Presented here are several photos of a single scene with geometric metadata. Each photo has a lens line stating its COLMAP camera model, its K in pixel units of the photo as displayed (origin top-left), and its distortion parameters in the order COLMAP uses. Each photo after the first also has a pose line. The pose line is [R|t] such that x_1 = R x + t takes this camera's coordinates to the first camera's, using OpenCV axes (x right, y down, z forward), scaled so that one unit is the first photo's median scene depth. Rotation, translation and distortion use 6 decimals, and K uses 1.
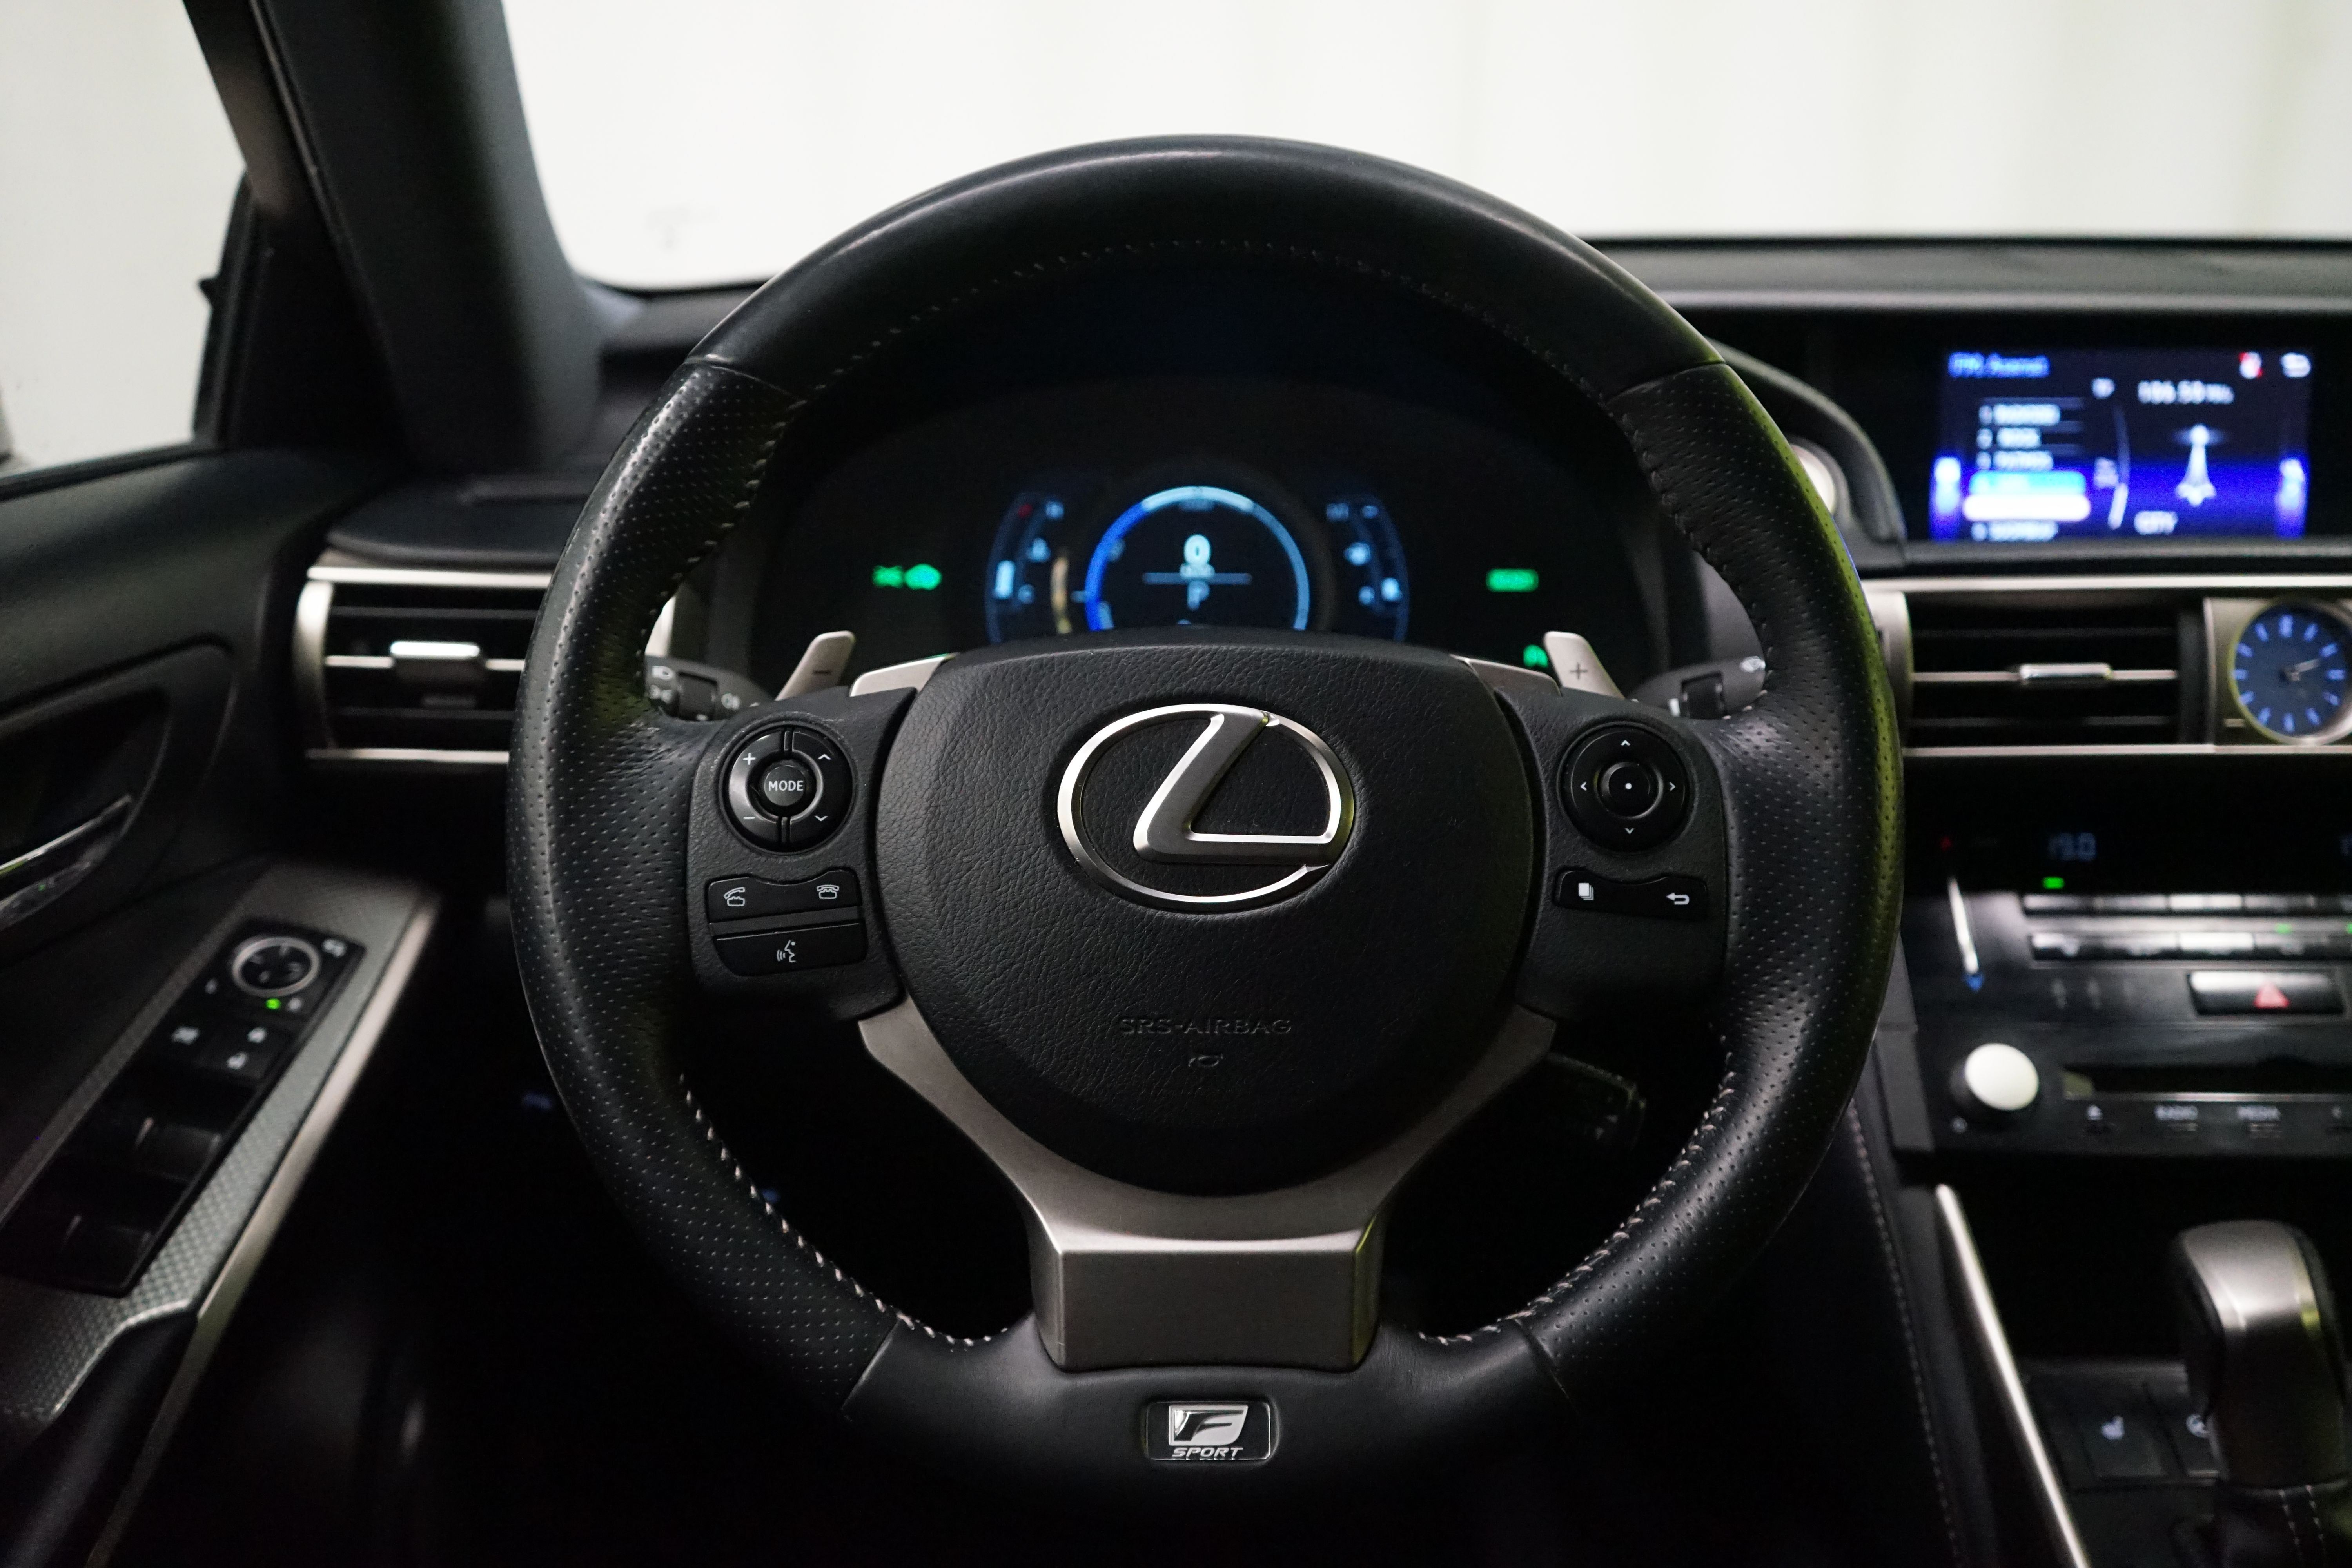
lens RADIAL K [[2279.4, 0, 1168.4], [0, 2279.4, 794.7], [0, 0, 1]] dist [0.007444, 0.005819]
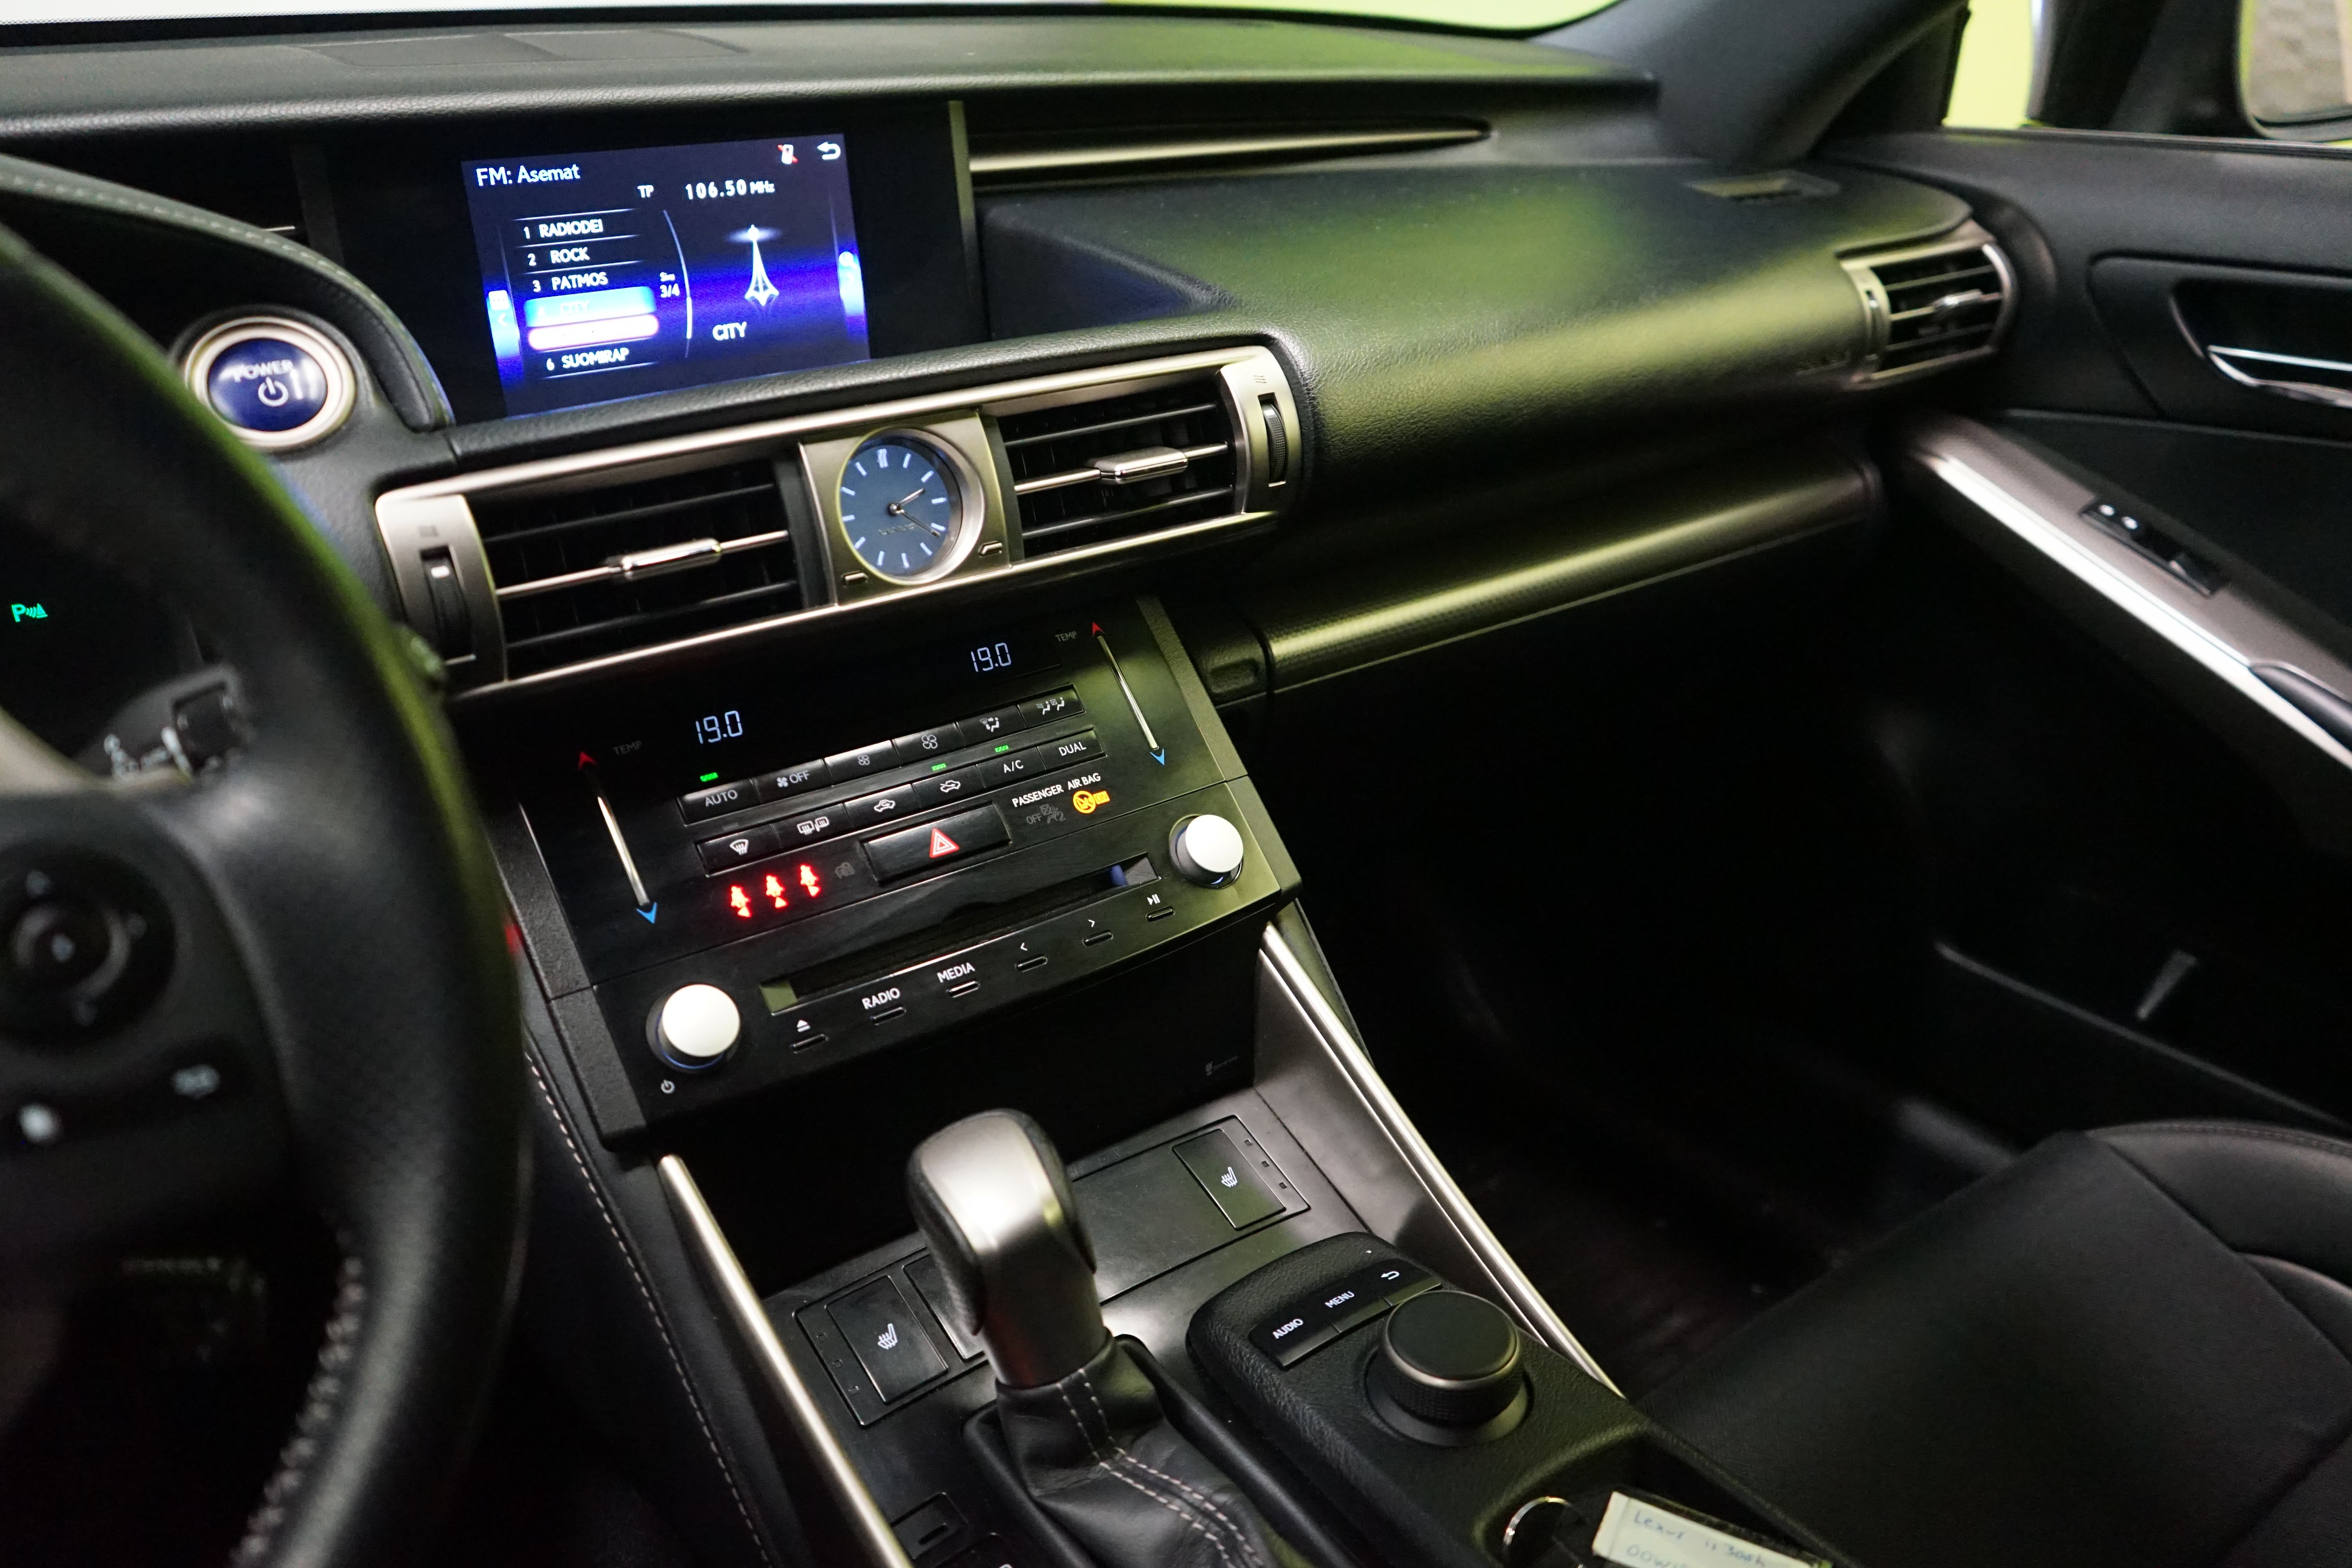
lens RADIAL K [[1863.5, 0, 1169.9], [0, 1863.5, 798.0], [0, 0, 1]] dist [-0.017875, -0.008368]
pose [[0.804885, -0.255281, 0.535717, 0.142352], [0.158520, 0.962430, 0.220452, -0.090761], [-0.571867, -0.092517, 0.815113, 0.303394]]
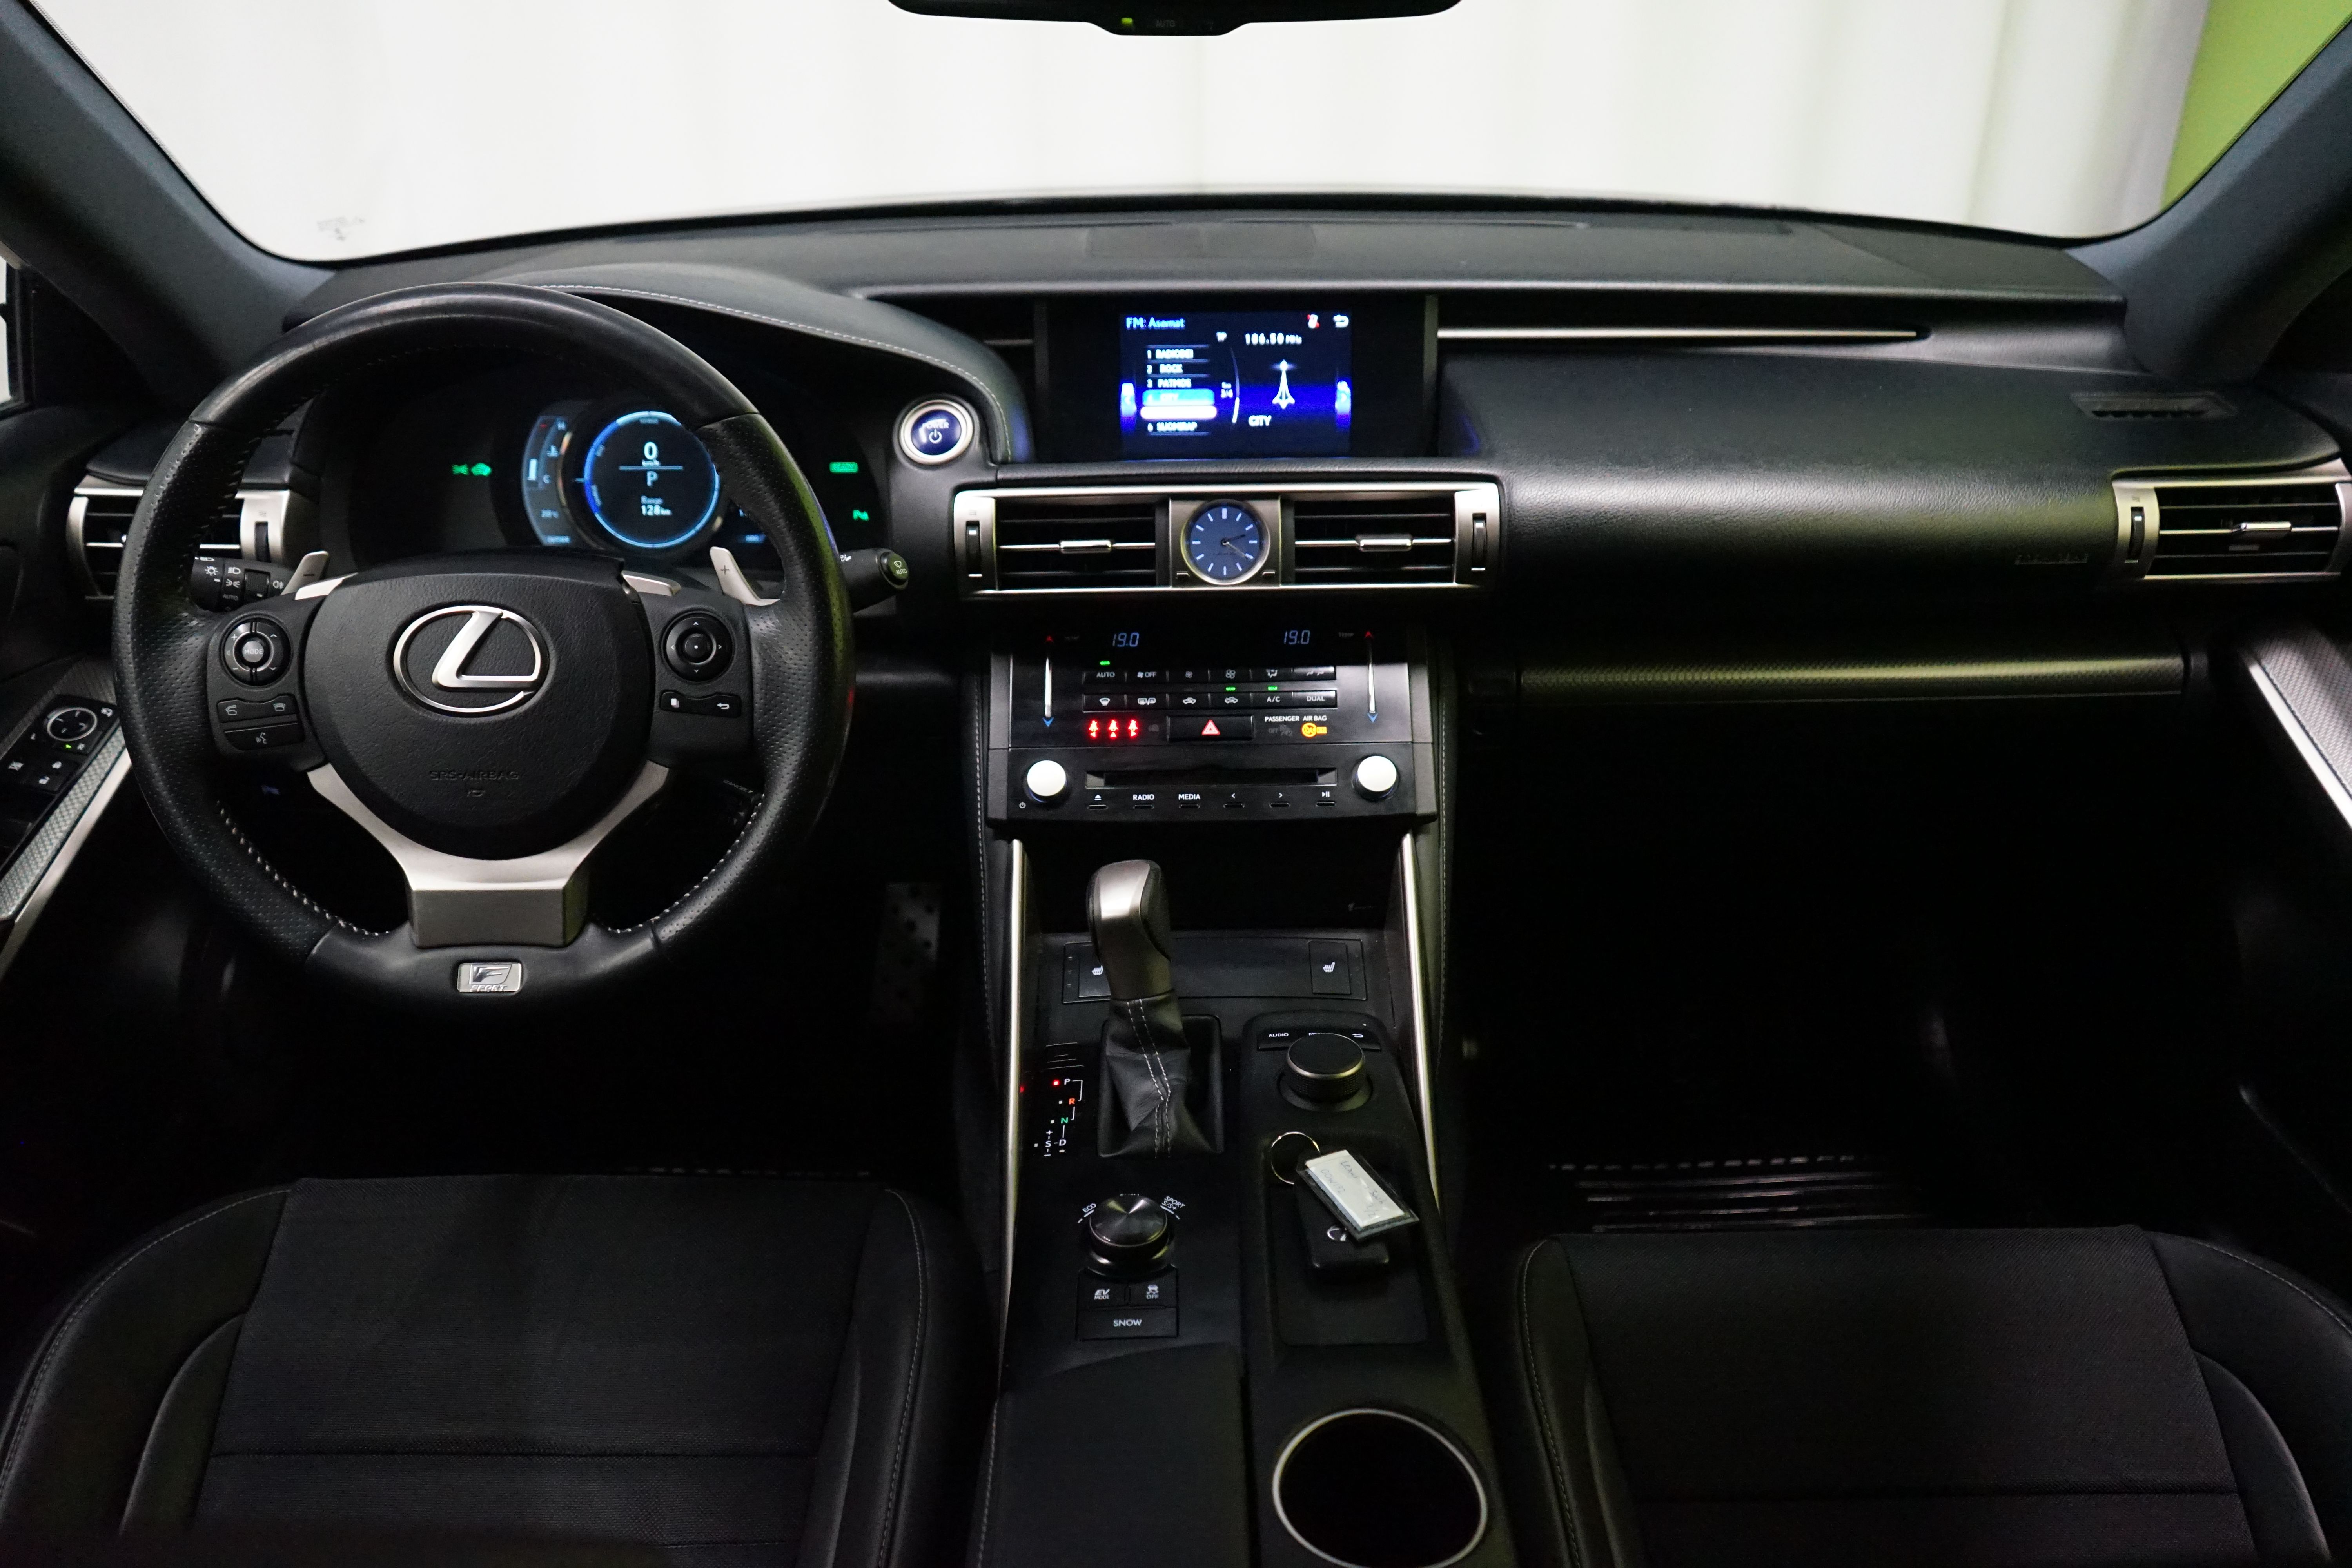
lens RADIAL K [[1922.2, 0, 1176.0], [0, 1922.2, 784.0], [0, 0, 1]] dist [0.004758, 0.002369]
pose [[0.999861, -0.009576, -0.013673, 0.478503], [0.011799, 0.984828, 0.173132, -0.126014], [0.011807, -0.173269, 0.984804, -0.454767]]
